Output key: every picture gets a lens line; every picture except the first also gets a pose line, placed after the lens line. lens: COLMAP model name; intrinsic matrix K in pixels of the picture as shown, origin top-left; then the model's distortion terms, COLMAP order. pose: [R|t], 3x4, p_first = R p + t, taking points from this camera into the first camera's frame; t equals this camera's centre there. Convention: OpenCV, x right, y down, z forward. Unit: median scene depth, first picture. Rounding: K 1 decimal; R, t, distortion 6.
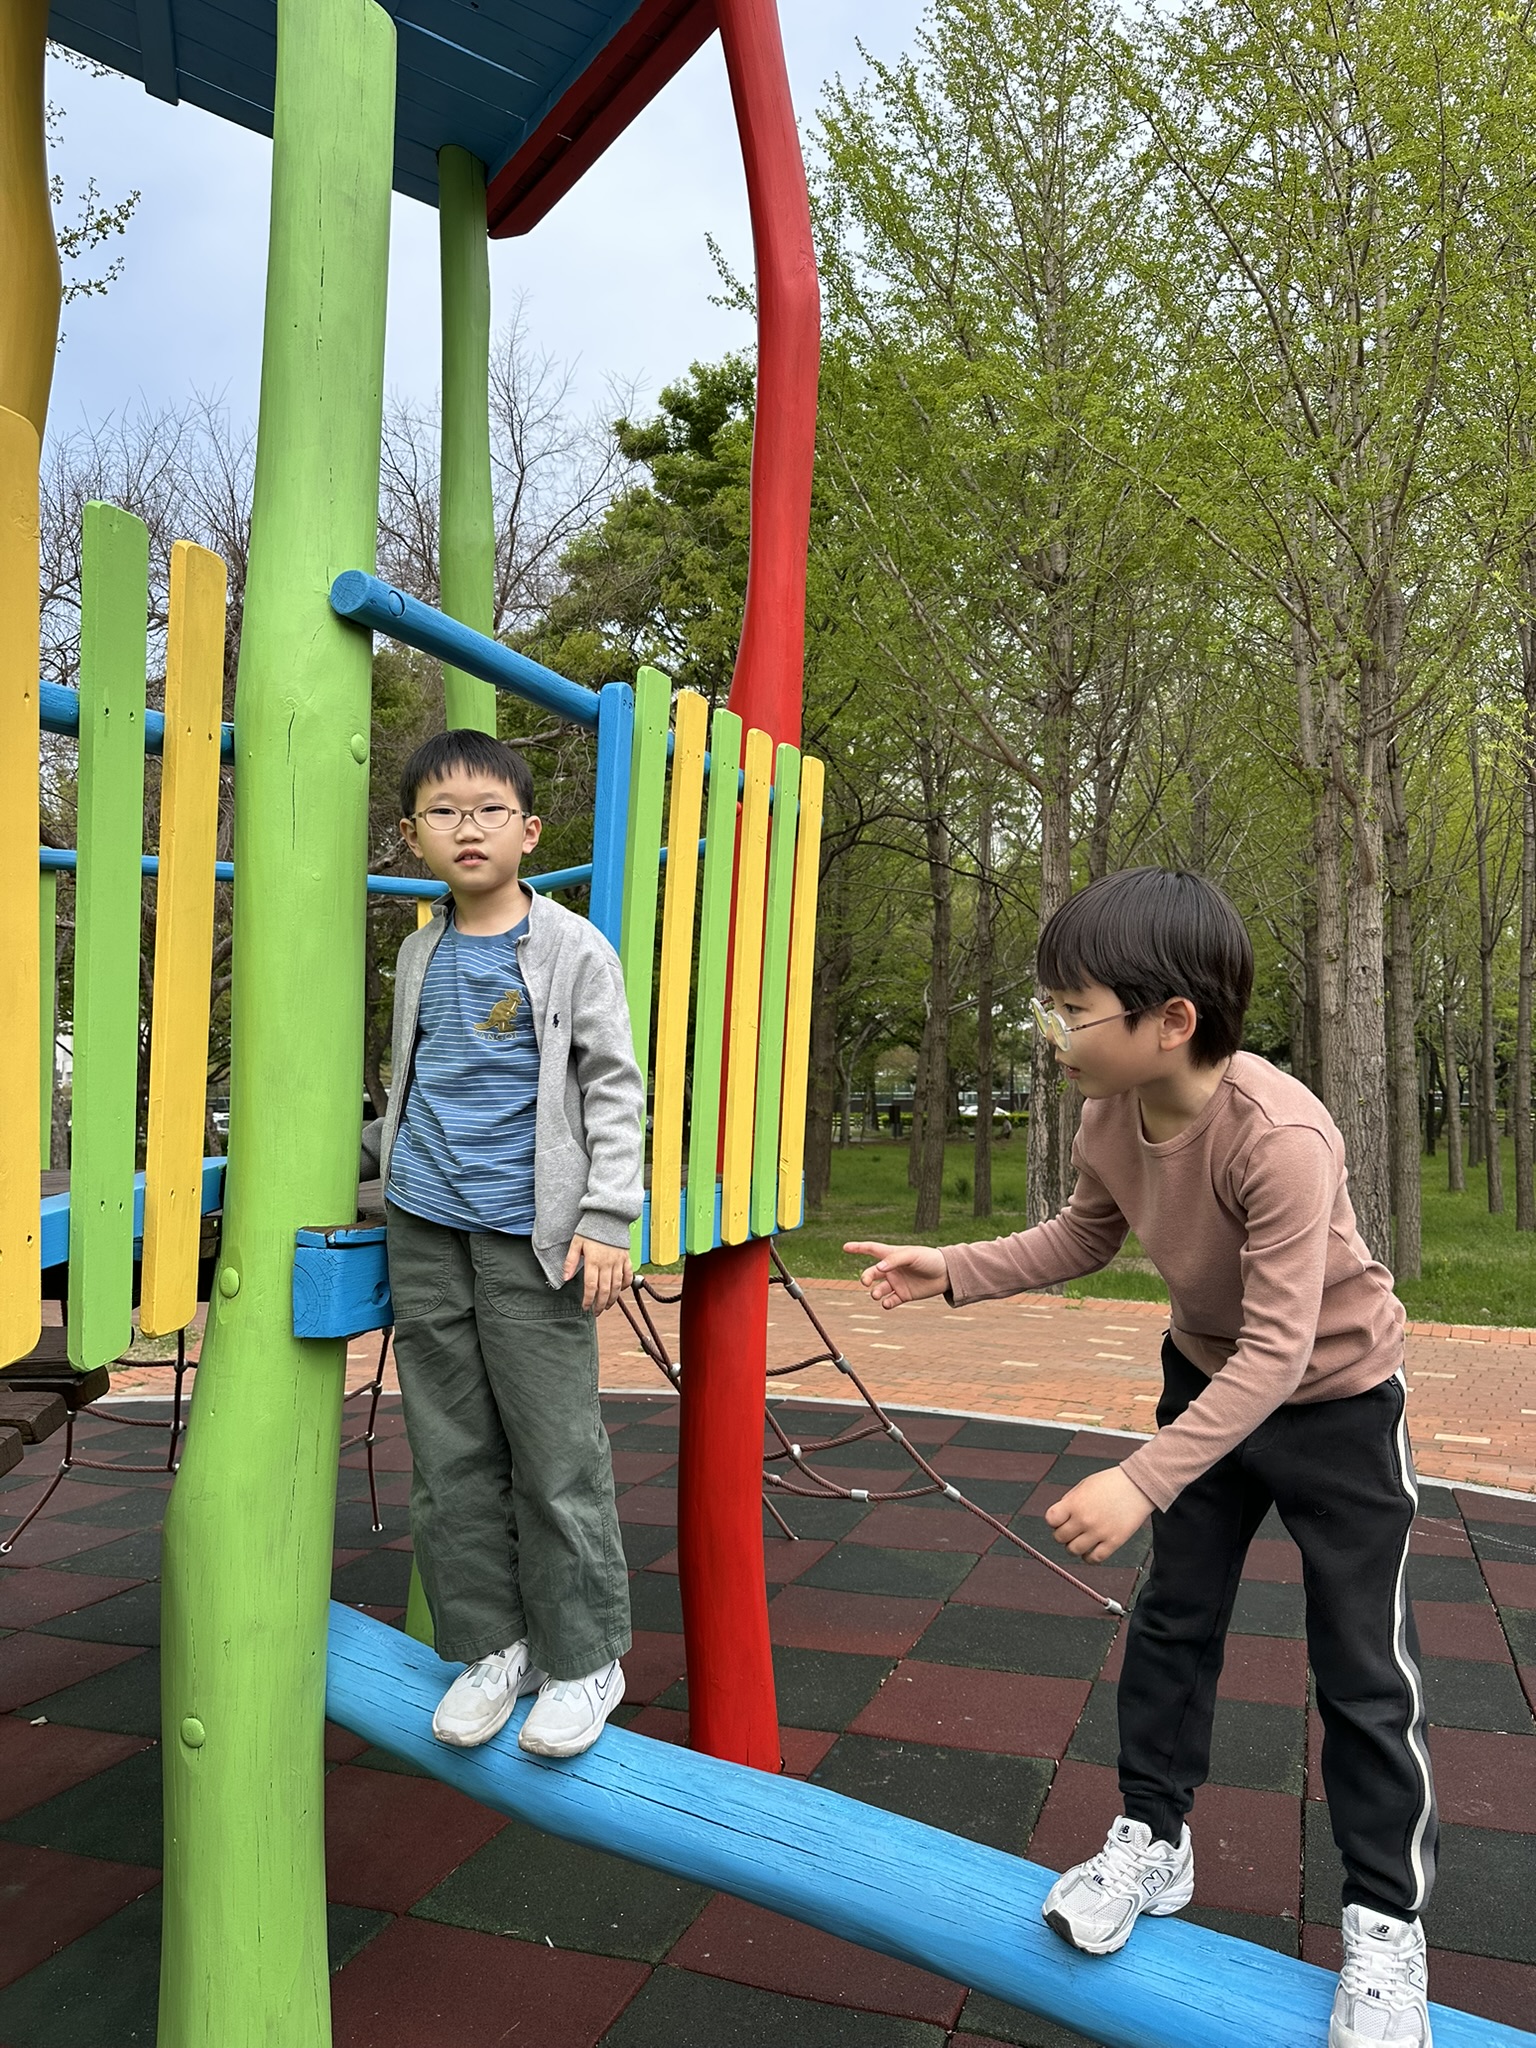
lens RADIAL K [[1451.9, 0, 768.0], [0, 1451.9, 1024.0], [0, 0, 1]] dist [0.066043, -0.101411]
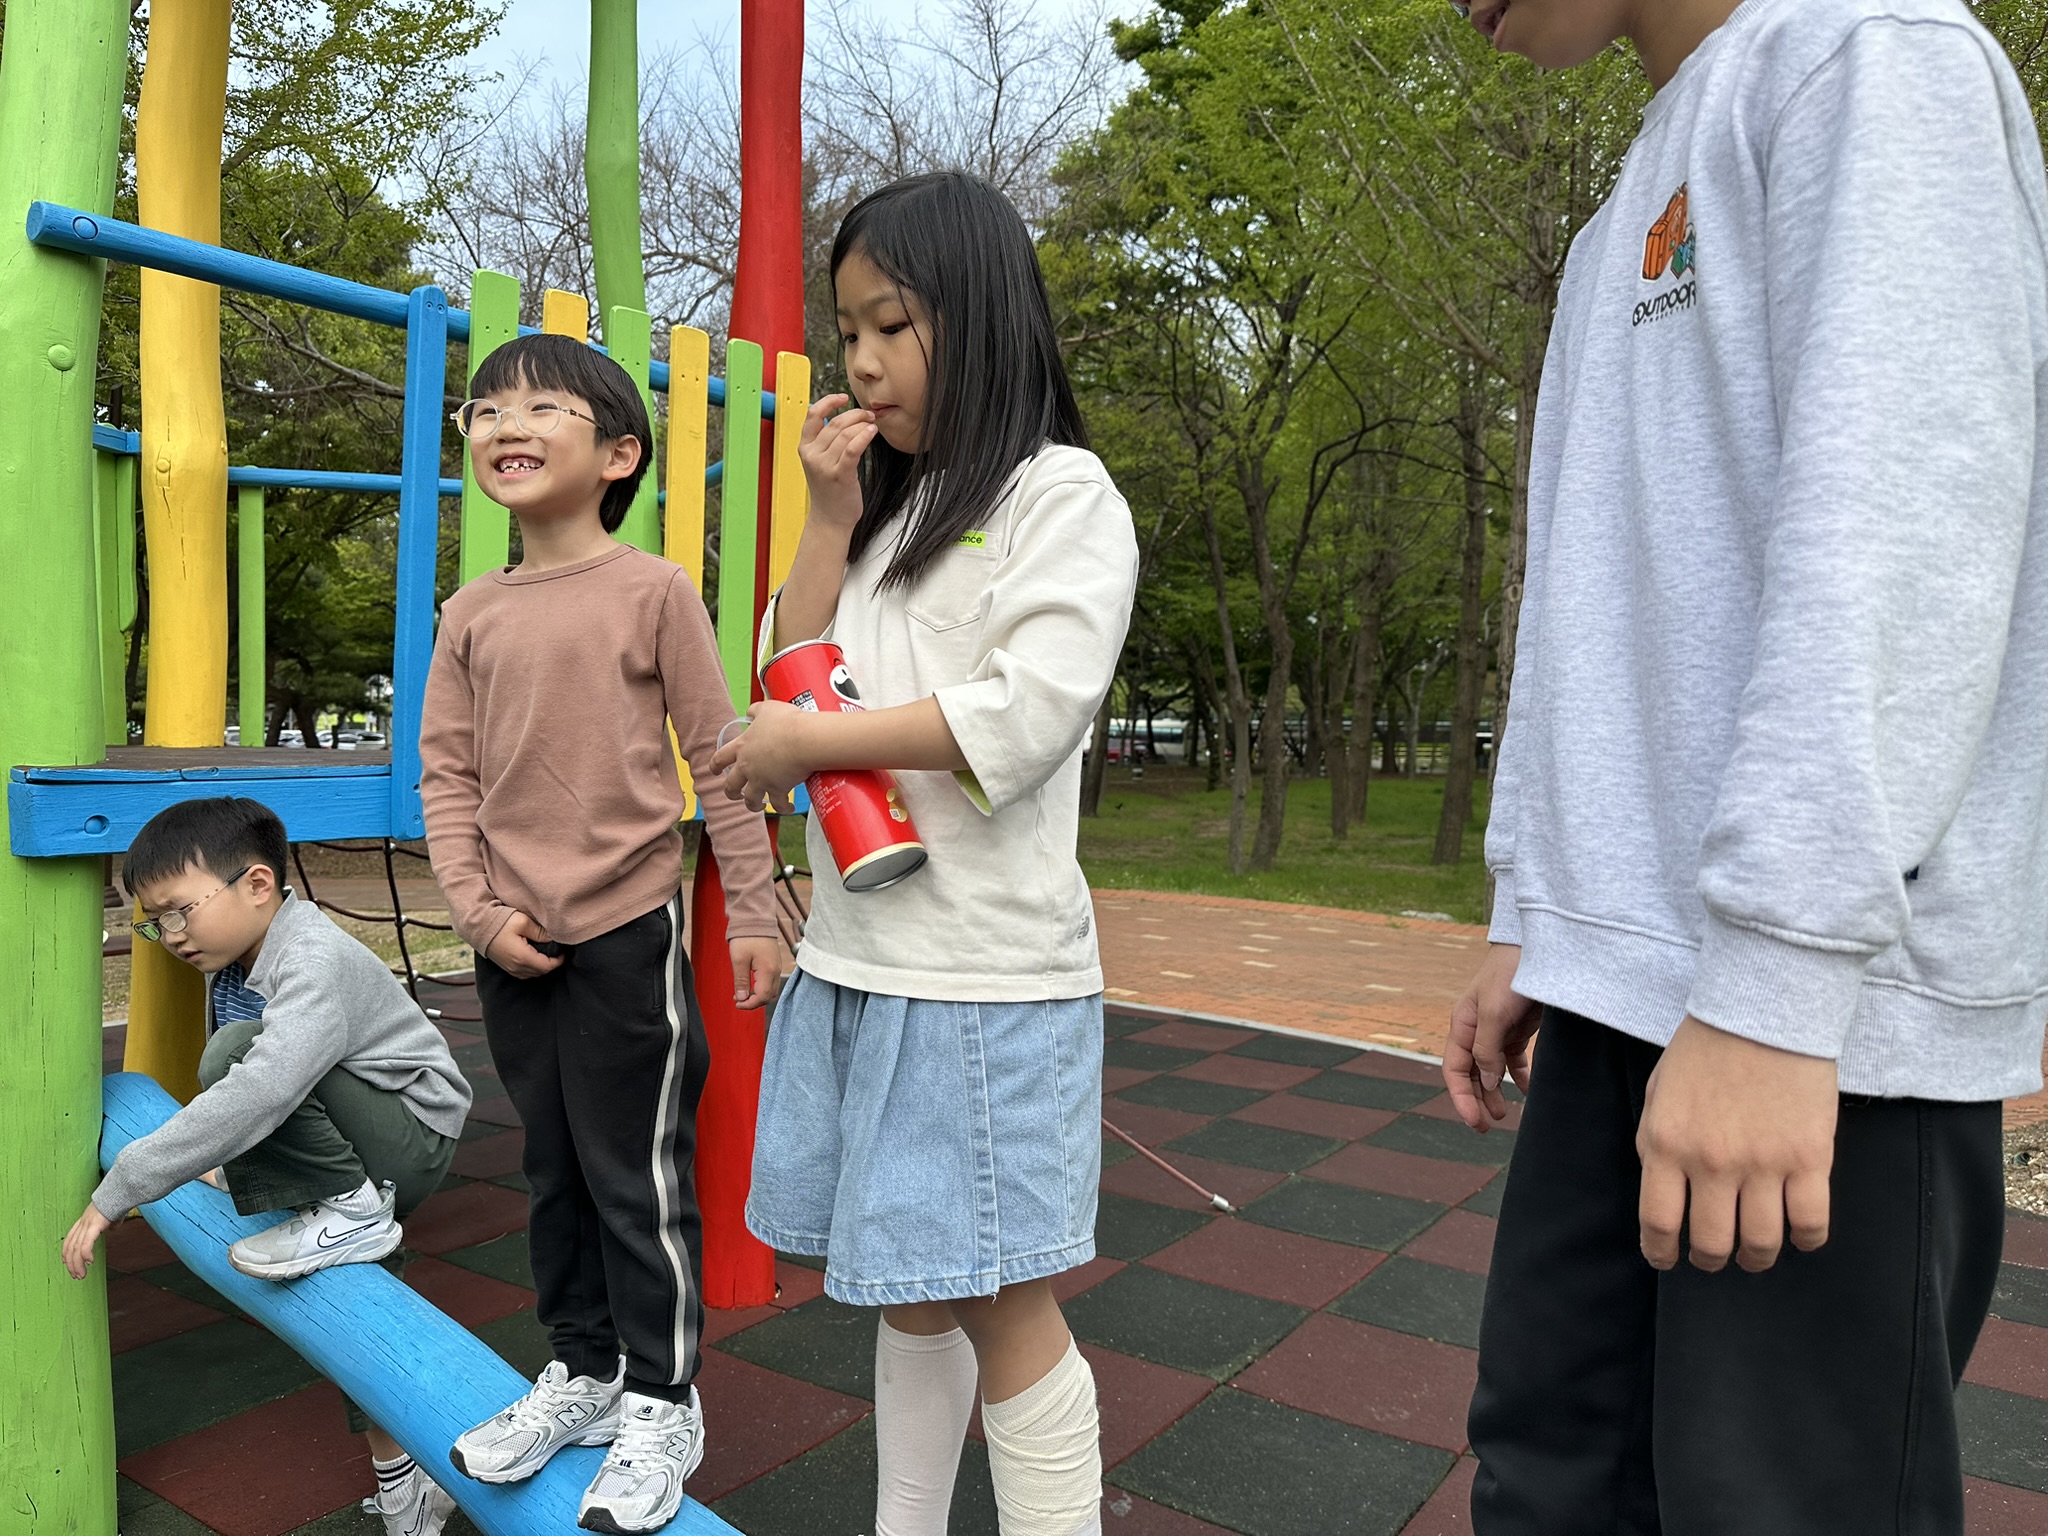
lens RADIAL K [[1472.0, 0, 1034.7], [0, 1472.0, 757.4], [0, 0, 1]] dist [0.062945, -0.146406]
pose [[0.974864, 0.015138, -0.222286, 0.086084], [0.000748, 0.997461, 0.071210, 0.005275], [0.222800, -0.069586, 0.972377, 0.001781]]
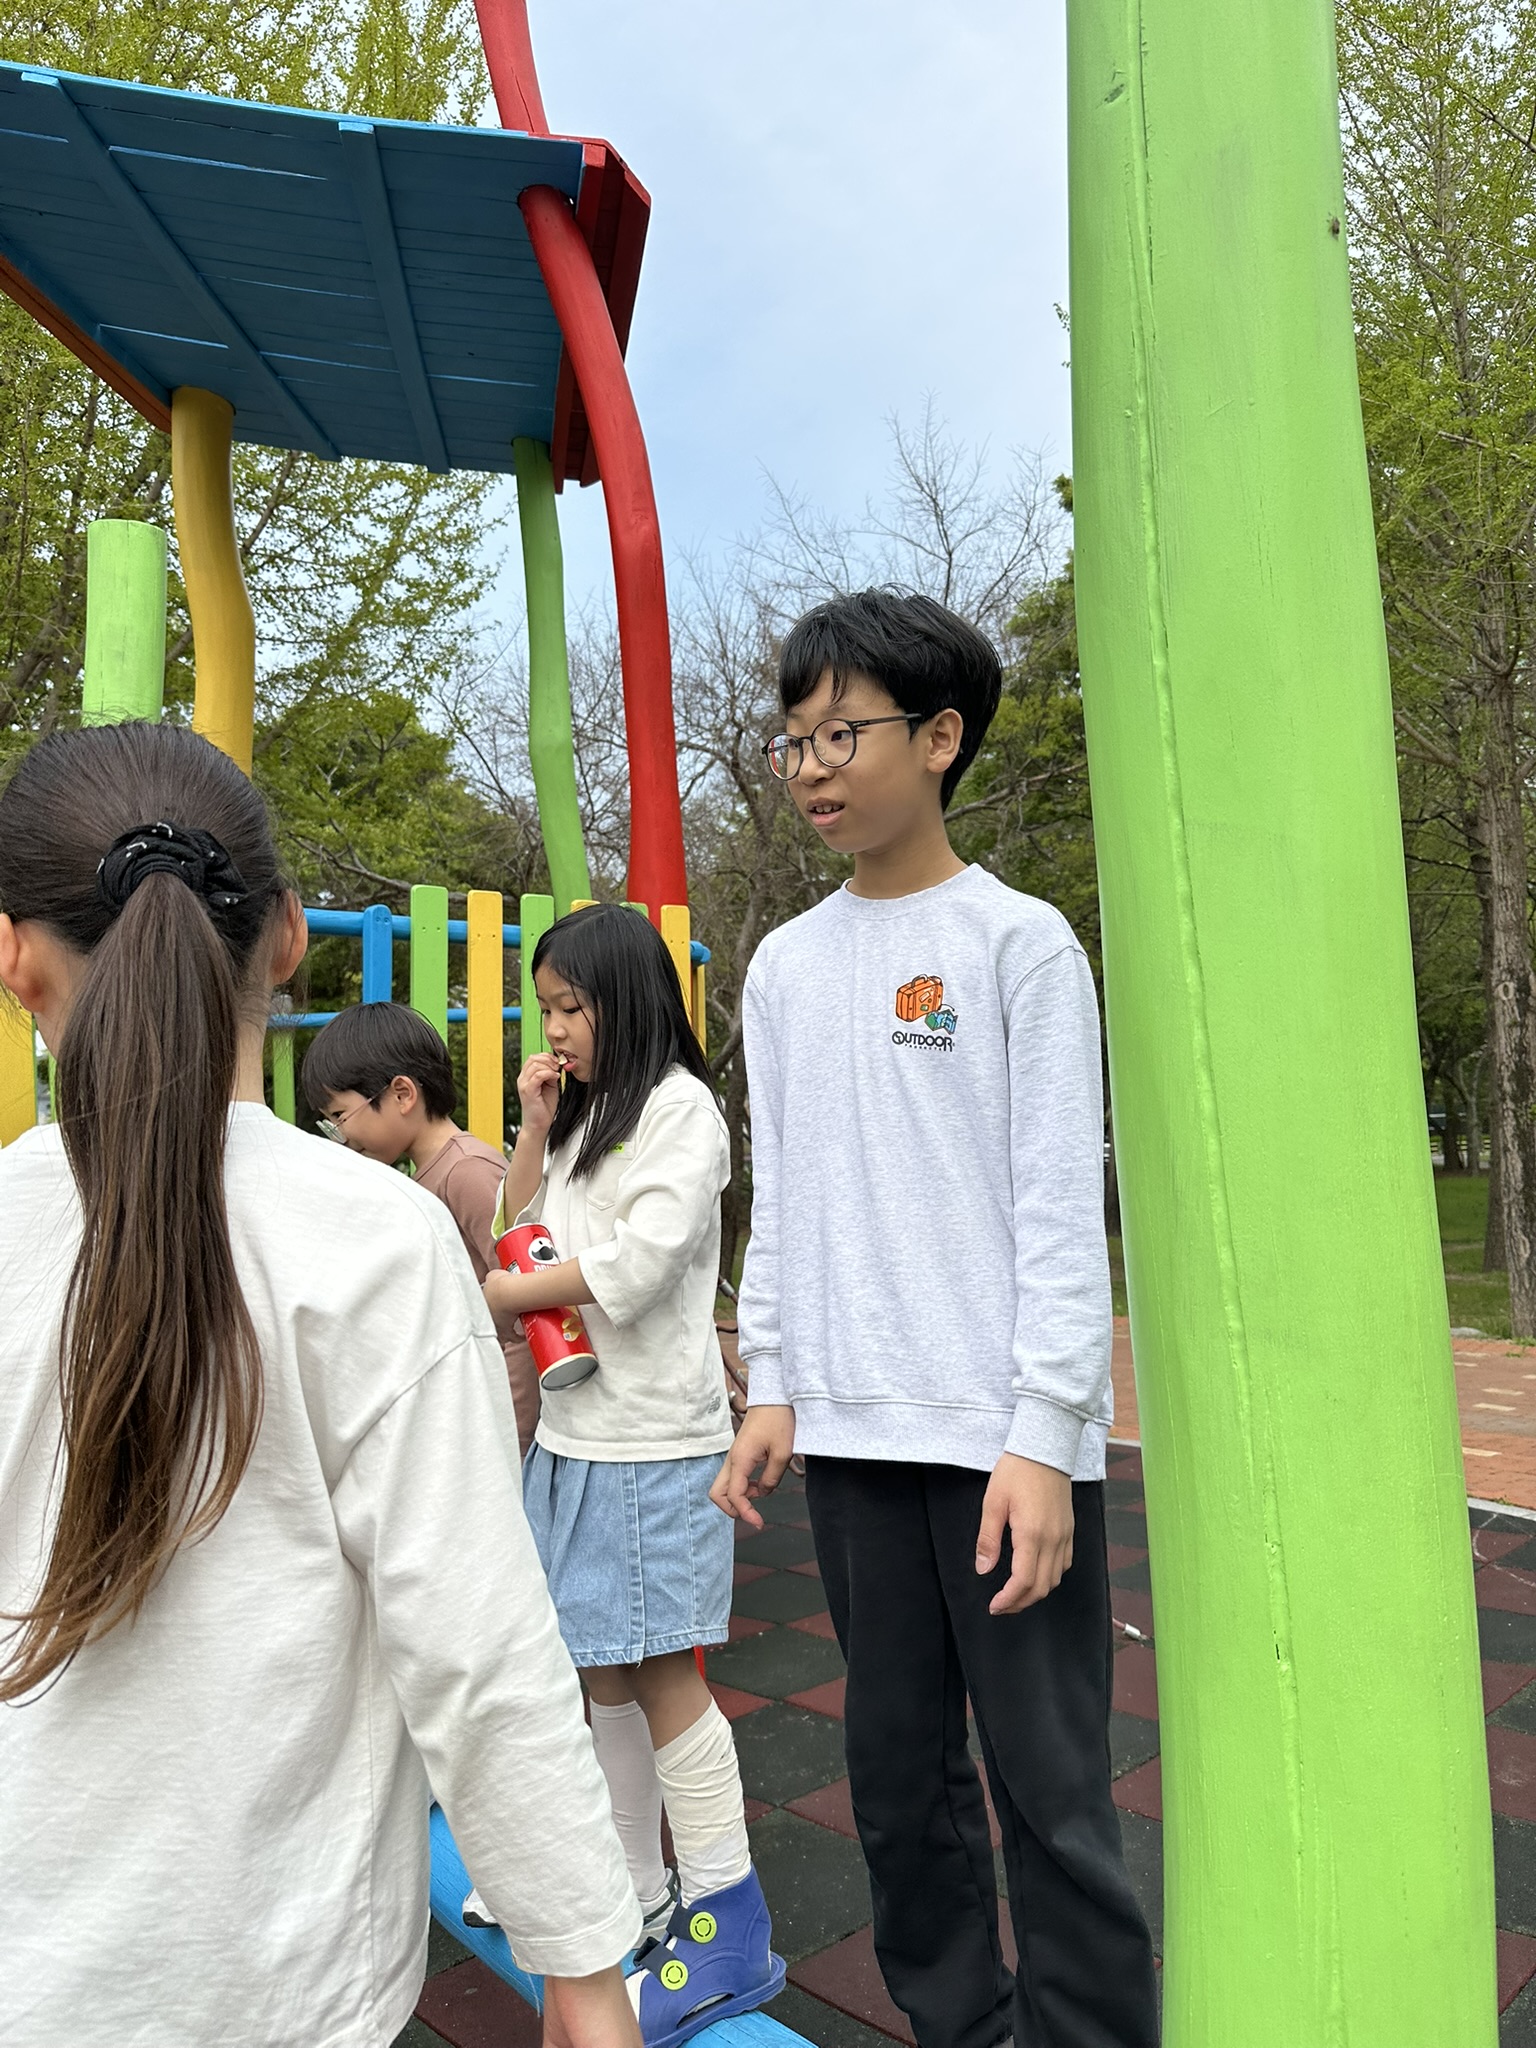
lens RADIAL K [[1474.3, 0, 752.0], [0, 1474.3, 1020.6], [0, 0, 1]] dist [0.039796, -0.251037]
pose [[0.905561, -0.083954, -0.415826, 0.120487], [0.070834, 0.996385, -0.046909, -0.003496], [0.418261, 0.013025, 0.908234, -0.022203]]
